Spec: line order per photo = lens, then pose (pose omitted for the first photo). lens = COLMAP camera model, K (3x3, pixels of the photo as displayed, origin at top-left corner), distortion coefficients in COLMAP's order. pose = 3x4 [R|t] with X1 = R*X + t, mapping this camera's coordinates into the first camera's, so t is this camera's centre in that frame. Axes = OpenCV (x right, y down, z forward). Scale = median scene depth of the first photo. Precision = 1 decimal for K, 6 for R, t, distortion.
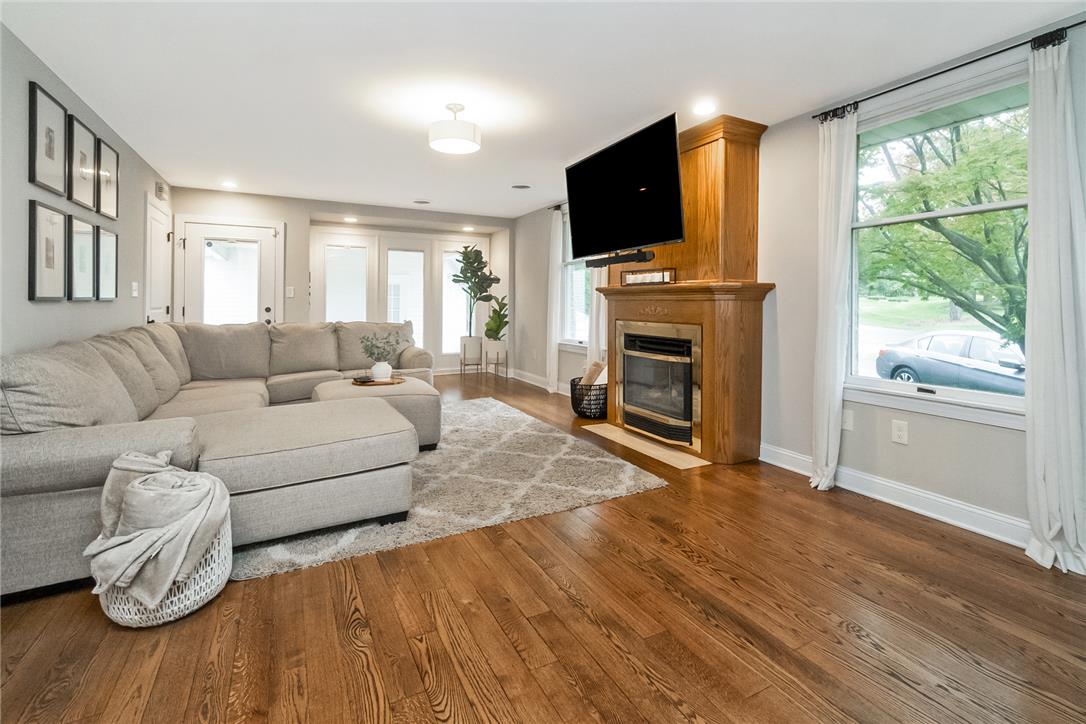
lens RADIAL K [[484.3, 0, 542.1], [0, 484.3, 302.6], [0, 0, 1]] dist [-0.000696, -0.000135]
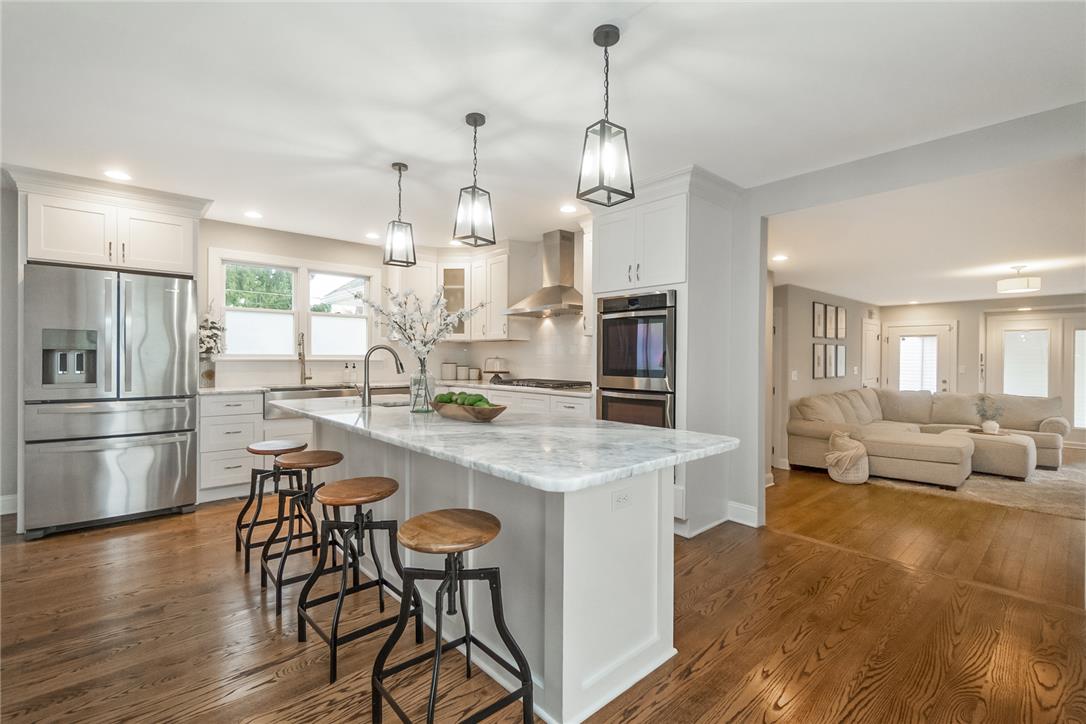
lens RADIAL K [[478.0, 0, 543.0], [0, 478.0, 362.0], [0, 0, 1]] dist [0.000257, -0.000018]
pose [[0.232818, 0.000816, -0.972520, 0.779496], [-0.001632, 0.999999, 0.000448, -0.061096], [0.972519, 0.001482, 0.232819, -0.716188]]
